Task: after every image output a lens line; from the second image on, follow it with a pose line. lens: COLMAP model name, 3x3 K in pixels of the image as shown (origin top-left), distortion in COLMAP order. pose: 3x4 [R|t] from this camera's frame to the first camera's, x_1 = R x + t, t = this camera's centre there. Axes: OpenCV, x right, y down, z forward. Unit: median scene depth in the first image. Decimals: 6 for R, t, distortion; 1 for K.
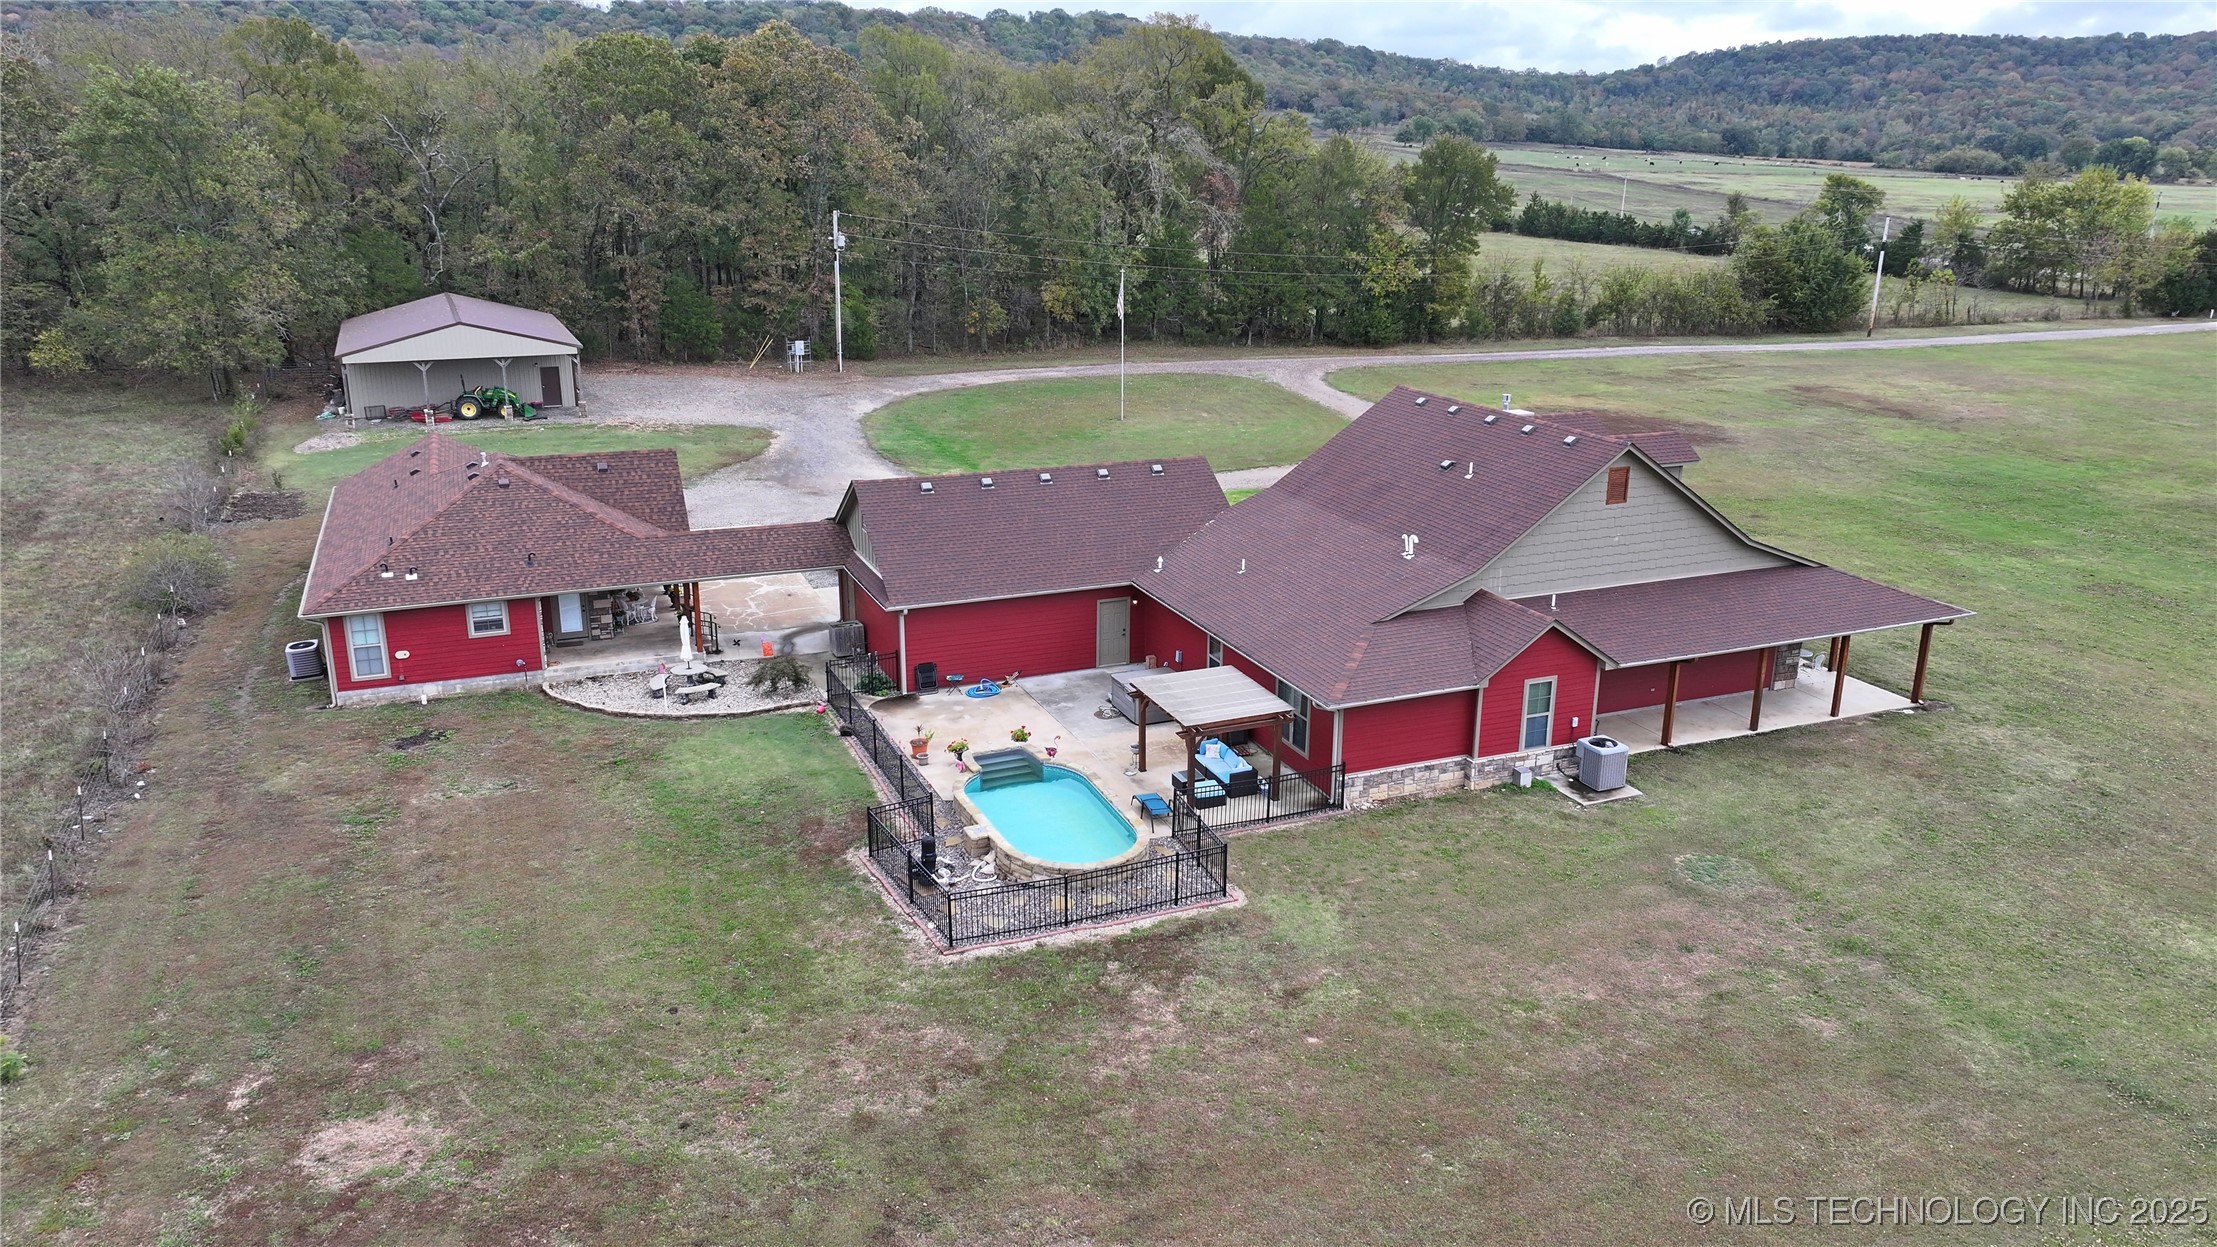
lens RADIAL K [[1562.1, 0, 1115.0], [0, 1562.1, 622.3], [0, 0, 1]] dist [0.007074, -0.000658]
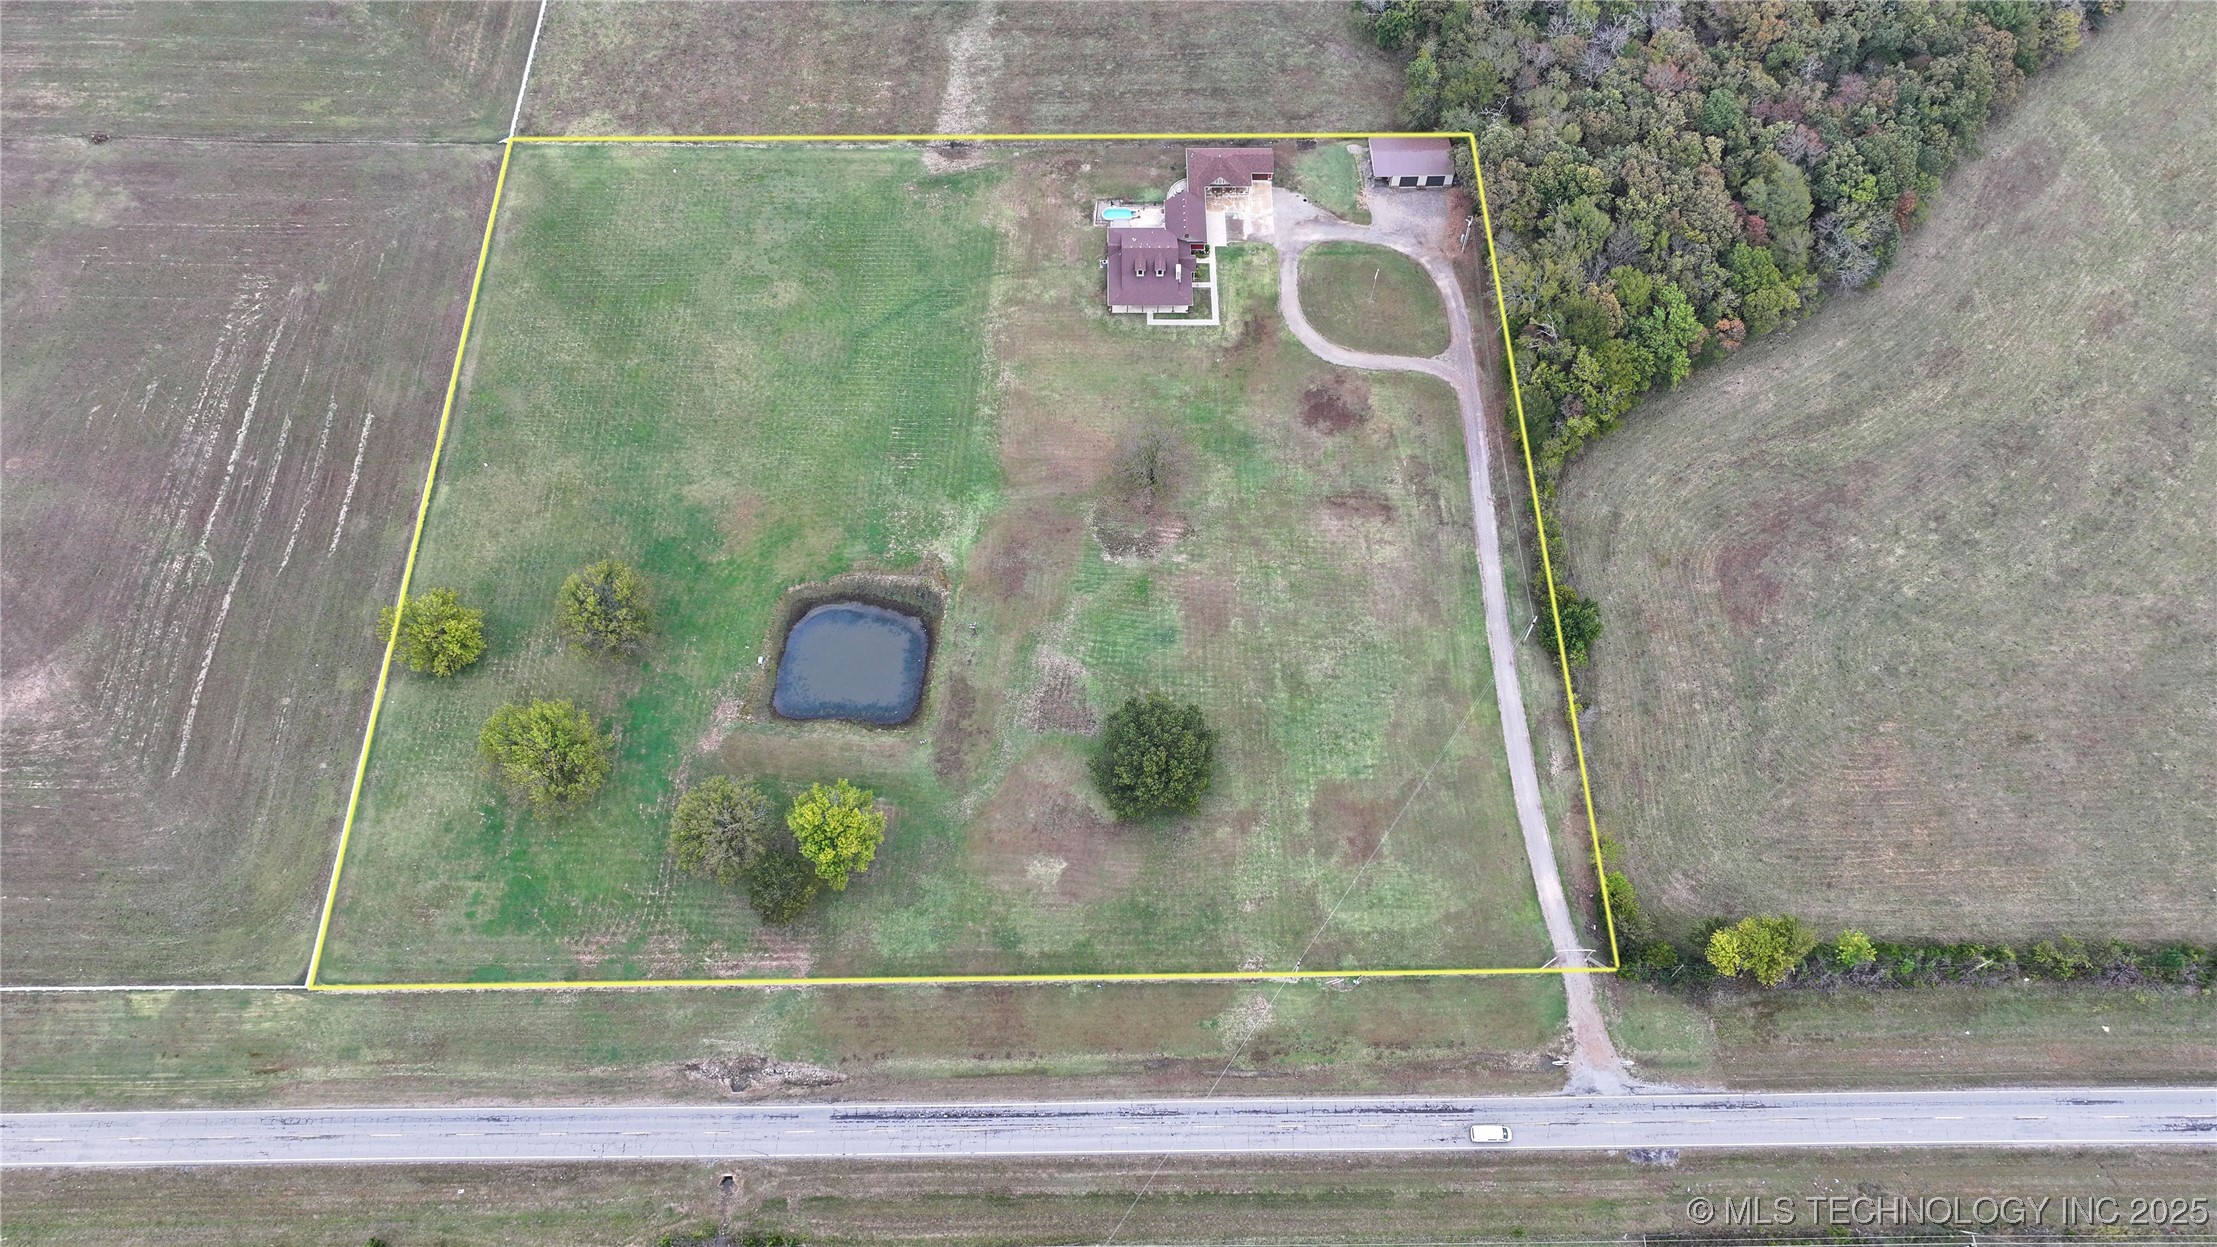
lens RADIAL K [[1562.1, 0, 1115.0], [0, 1562.1, 622.3], [0, 0, 1]] dist [0.007074, -0.000658]
pose [[-0.381225, 0.792485, -0.476063, 5.638699], [-0.276673, 0.393548, 0.876682, -6.308817], [0.882111, 0.465927, 0.069229, 1.364754]]
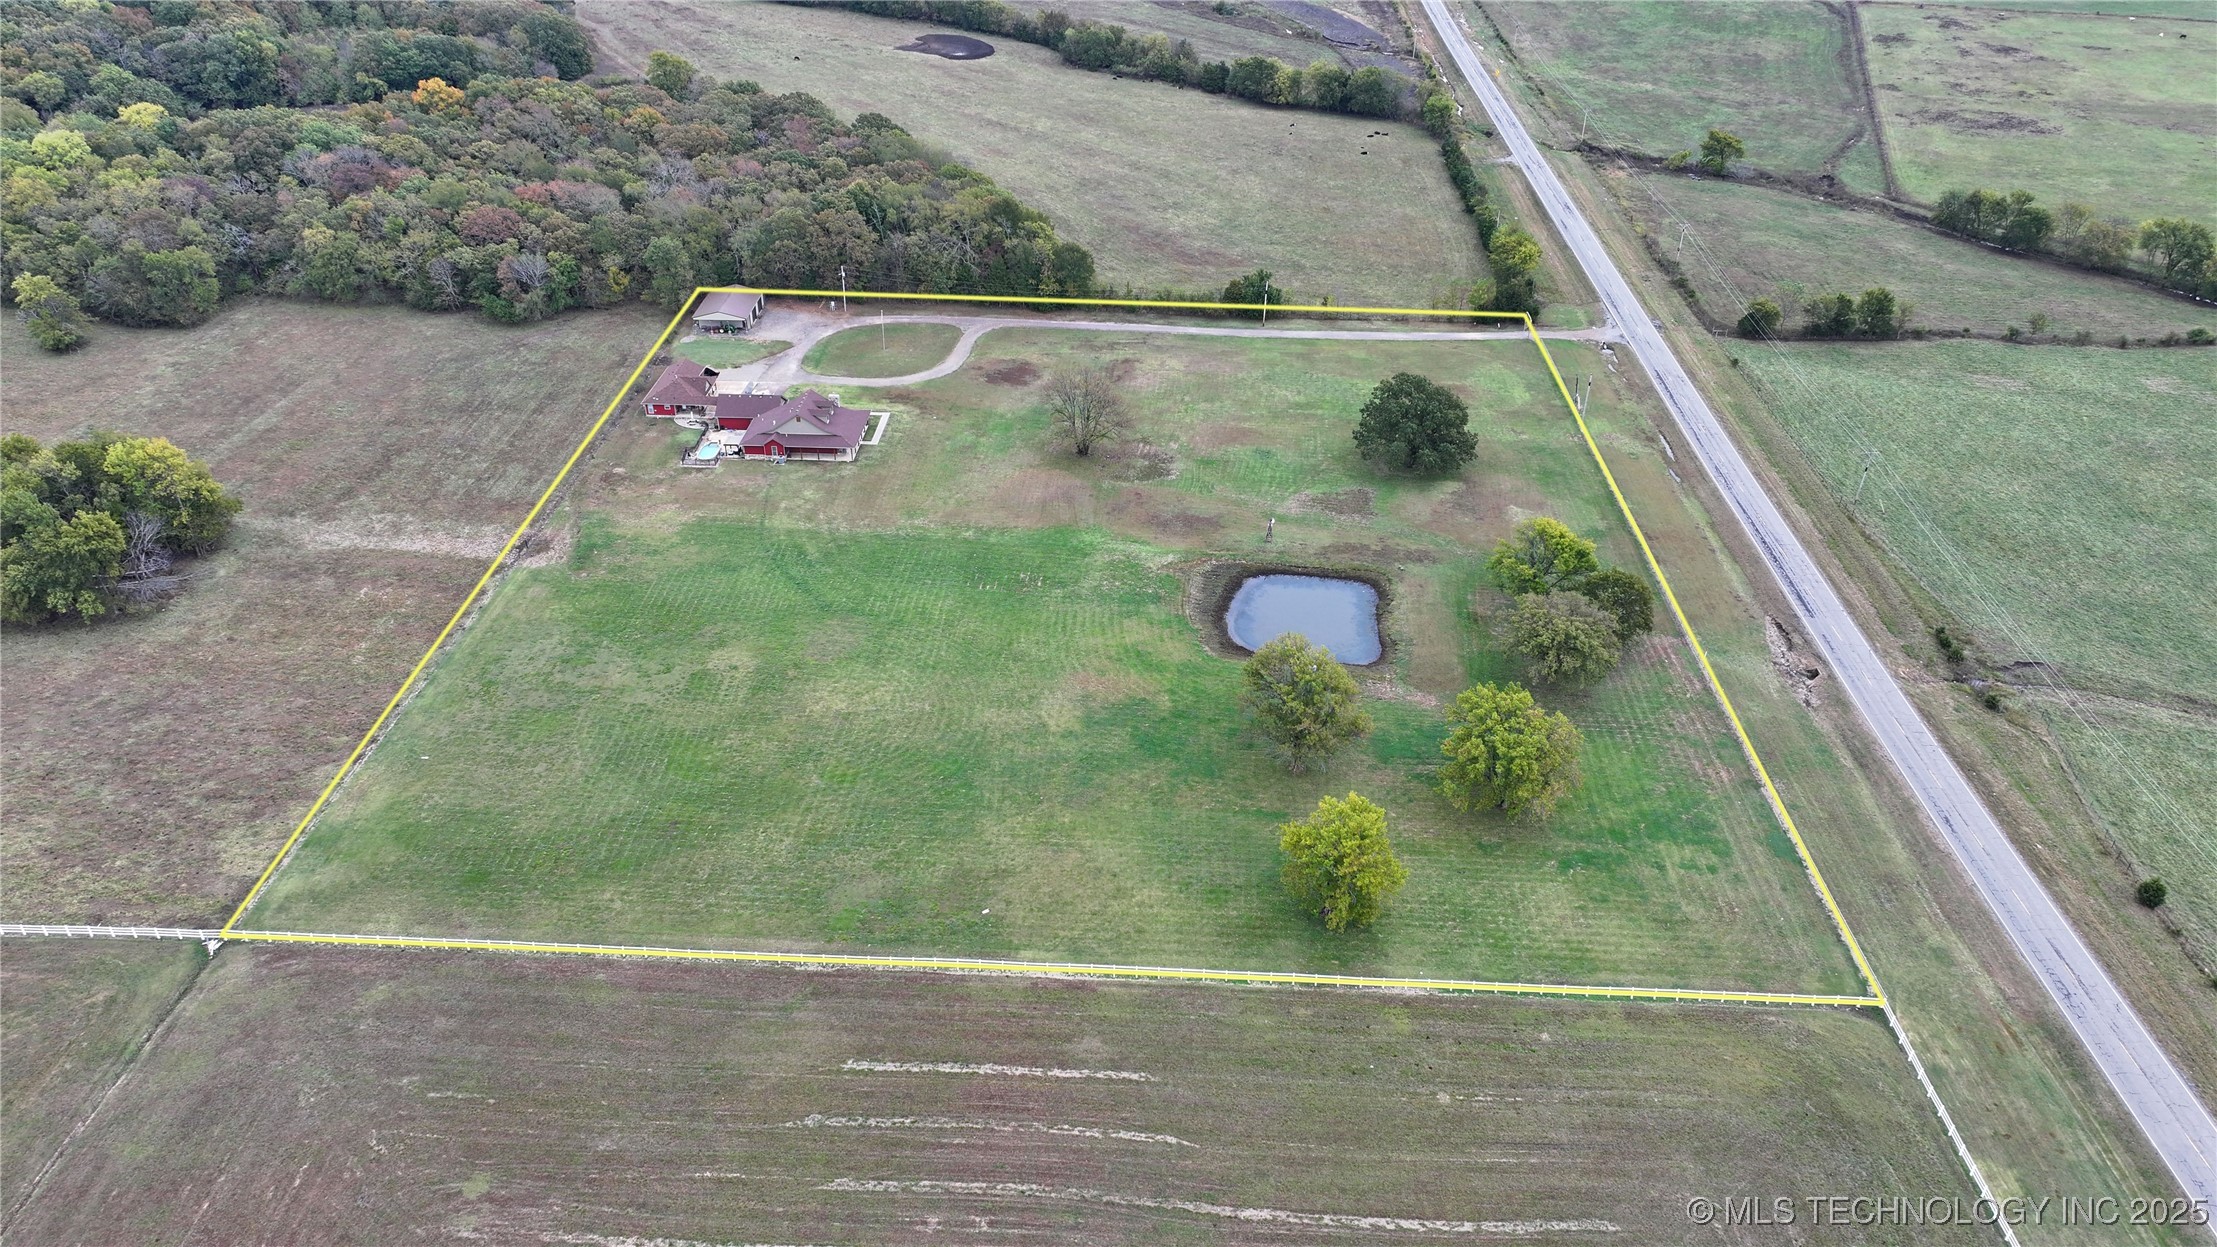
lens RADIAL K [[1562.1, 0, 1115.0], [0, 1562.1, 622.3], [0, 0, 1]] dist [0.007074, -0.000658]
pose [[0.904458, 0.224253, -0.362858, 4.461740], [-0.125506, 0.952906, 0.276076, -1.365737], [0.407680, -0.204159, 0.890009, -4.888304]]
